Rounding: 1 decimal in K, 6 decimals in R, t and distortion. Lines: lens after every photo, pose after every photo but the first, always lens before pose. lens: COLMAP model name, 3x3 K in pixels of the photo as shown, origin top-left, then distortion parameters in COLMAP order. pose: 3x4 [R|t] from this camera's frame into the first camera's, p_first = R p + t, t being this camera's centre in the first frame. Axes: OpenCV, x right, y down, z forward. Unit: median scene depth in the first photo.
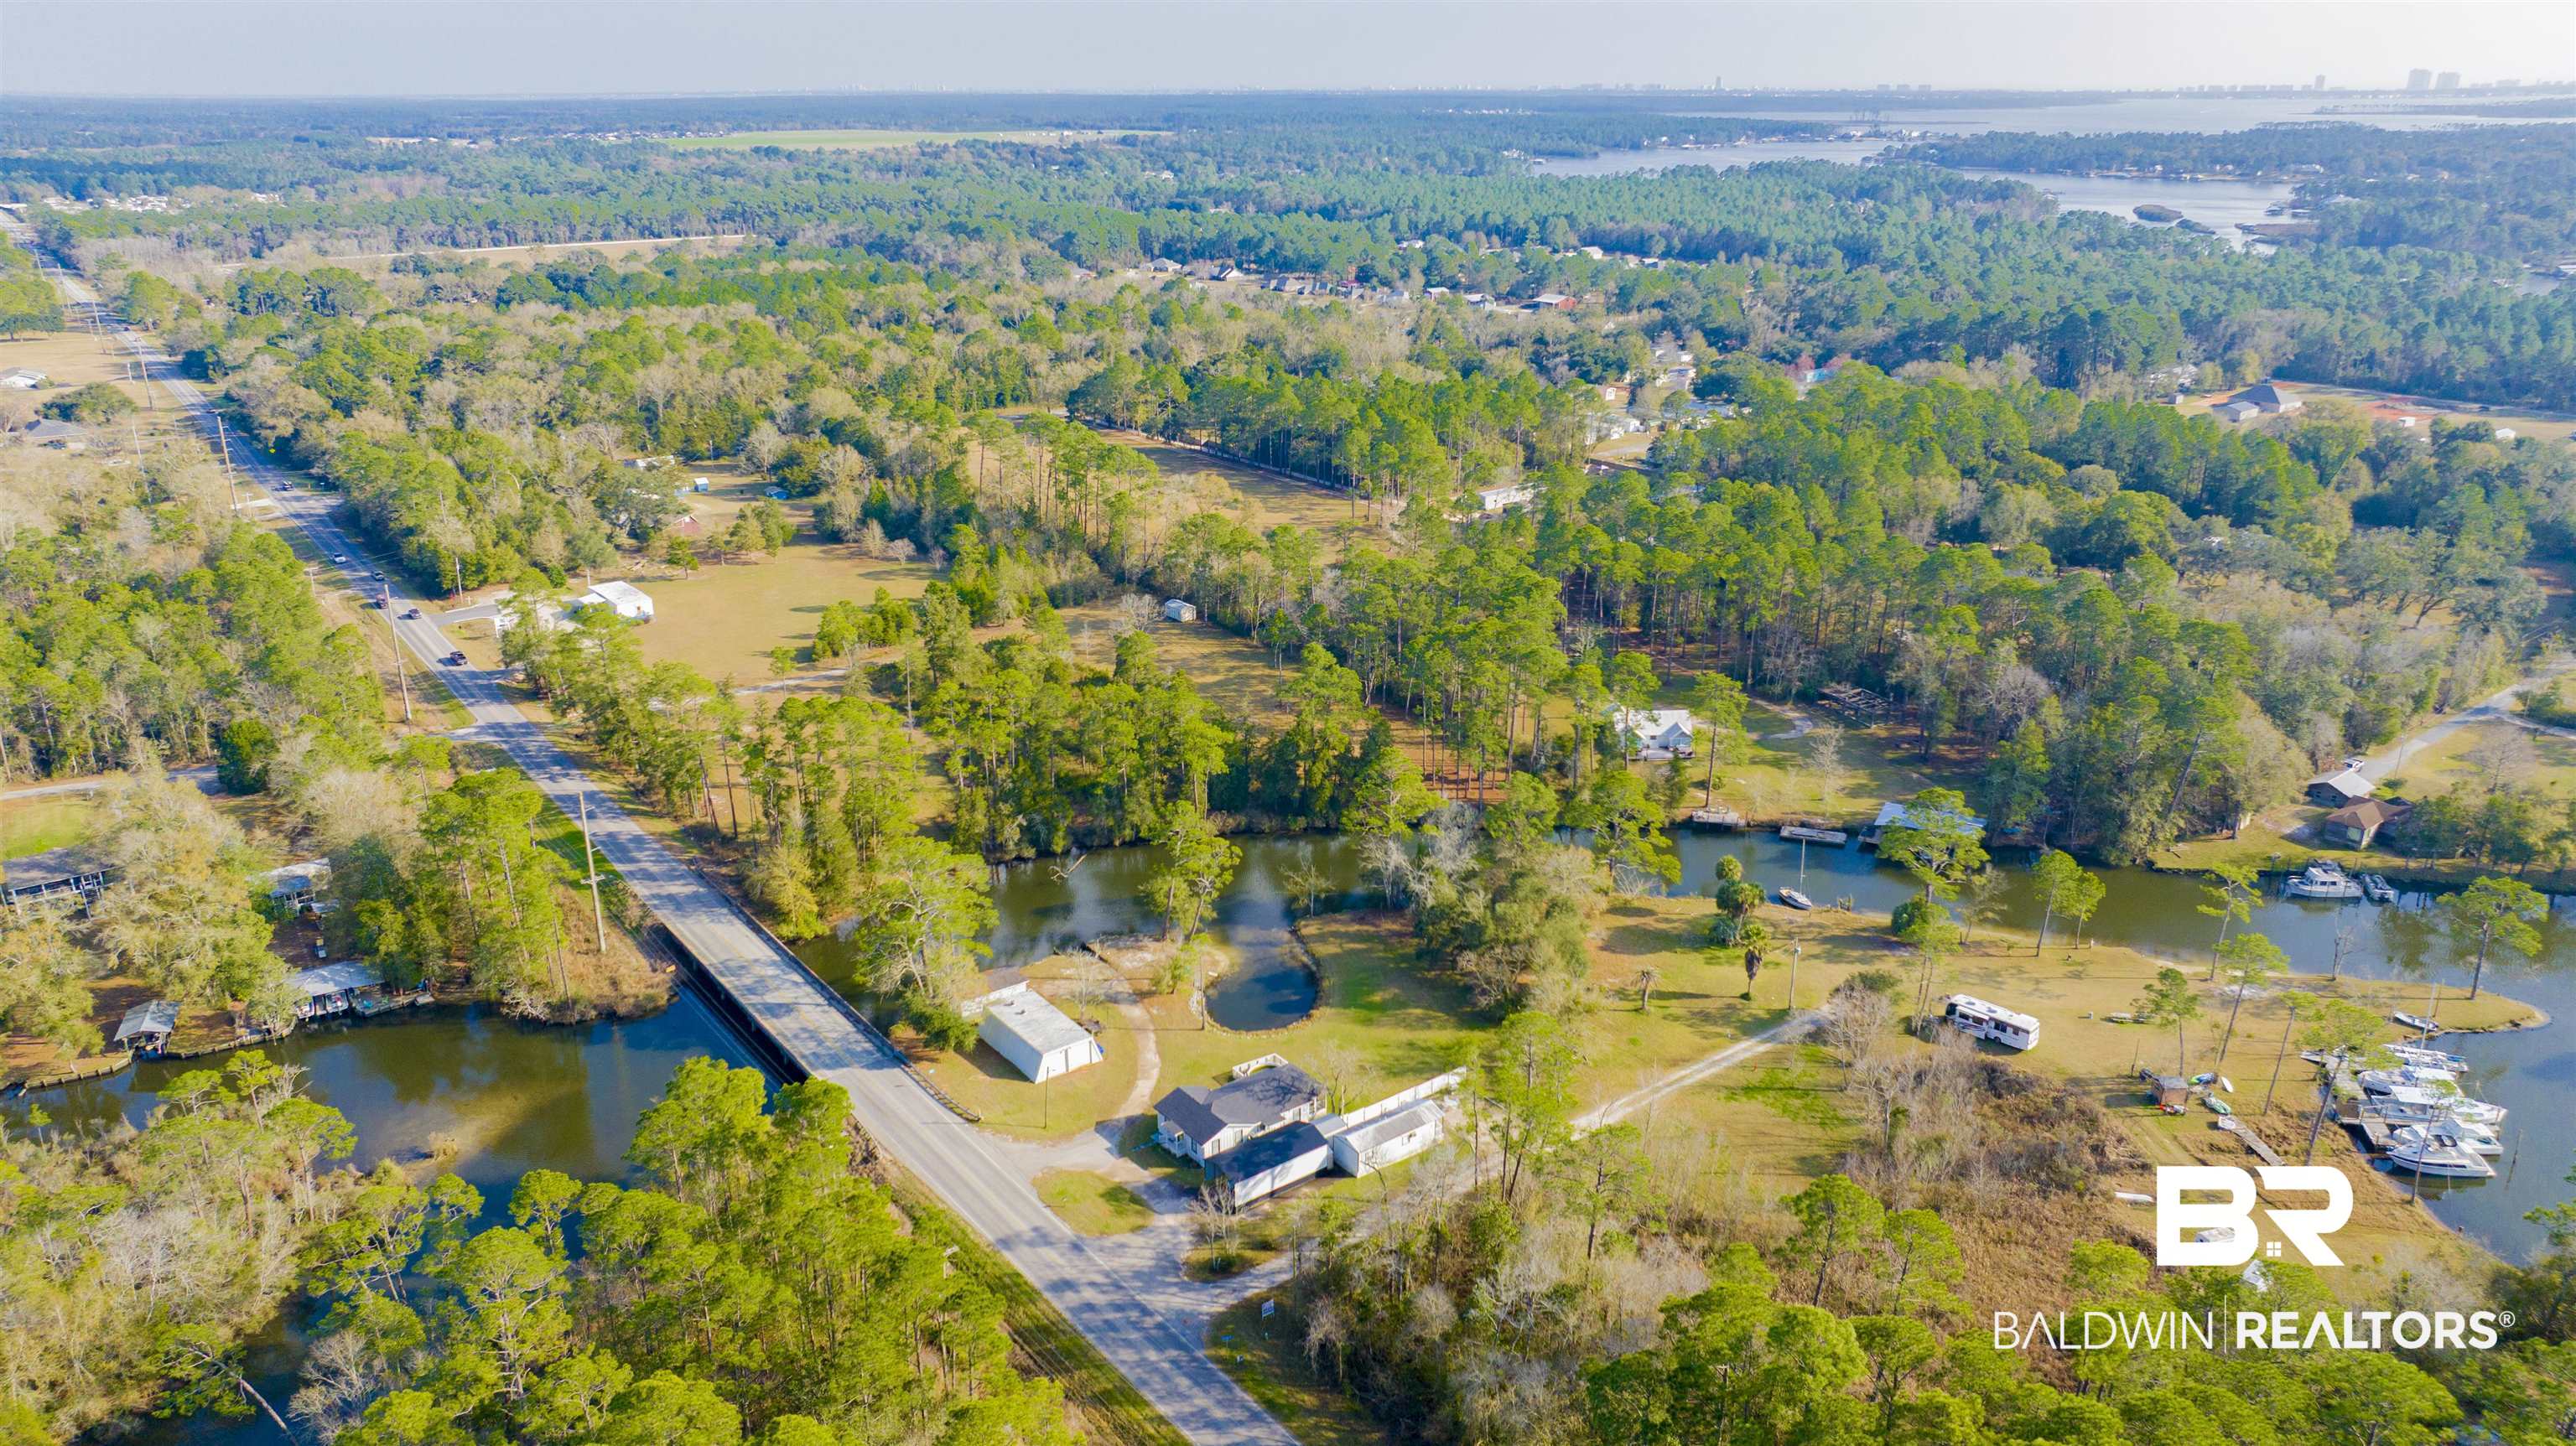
lens RADIAL K [[1820.3, 0, 1302.9], [0, 1820.3, 719.1], [0, 0, 1]] dist [-0.009106, -0.007907]
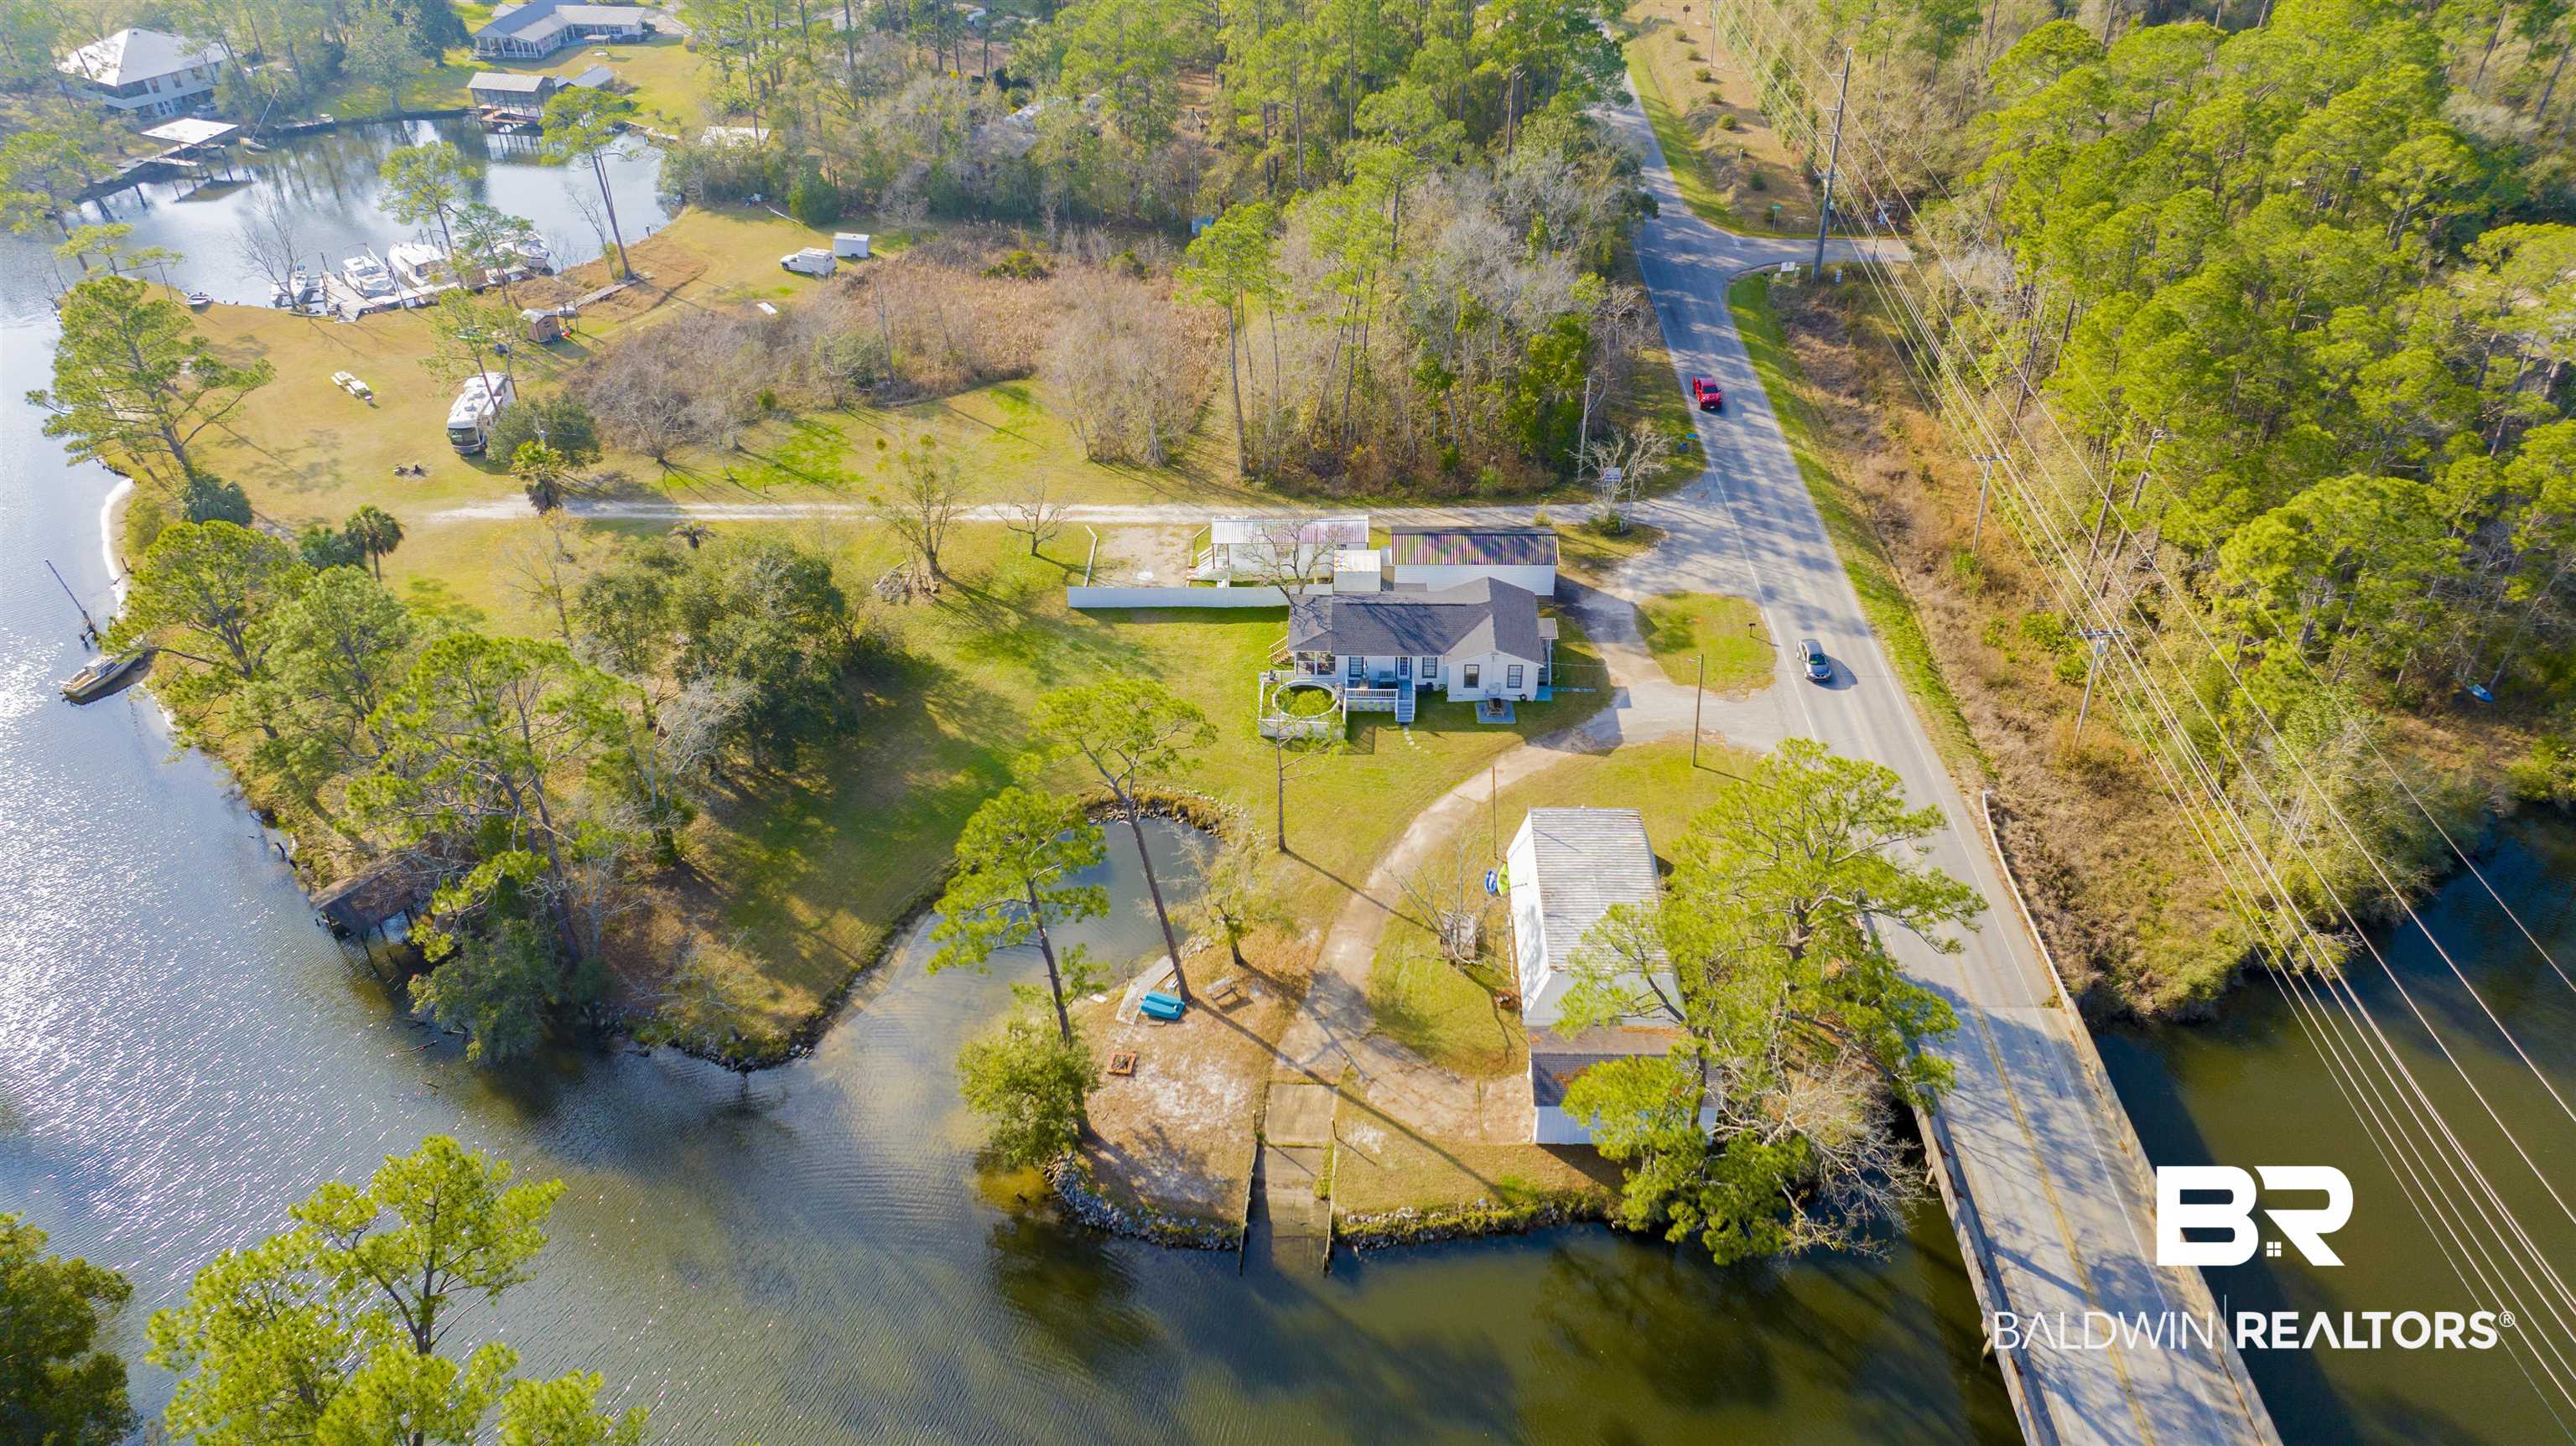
lens RADIAL K [[1820.3, 0, 1273.2], [0, 1820.3, 724.5], [0, 0, 1]] dist [-0.009106, -0.007907]
pose [[-0.770998, -0.348399, 0.533086, -0.310604], [0.239903, 0.616522, 0.749898, -0.232882], [-0.589923, 0.706059, -0.391756, 1.169430]]
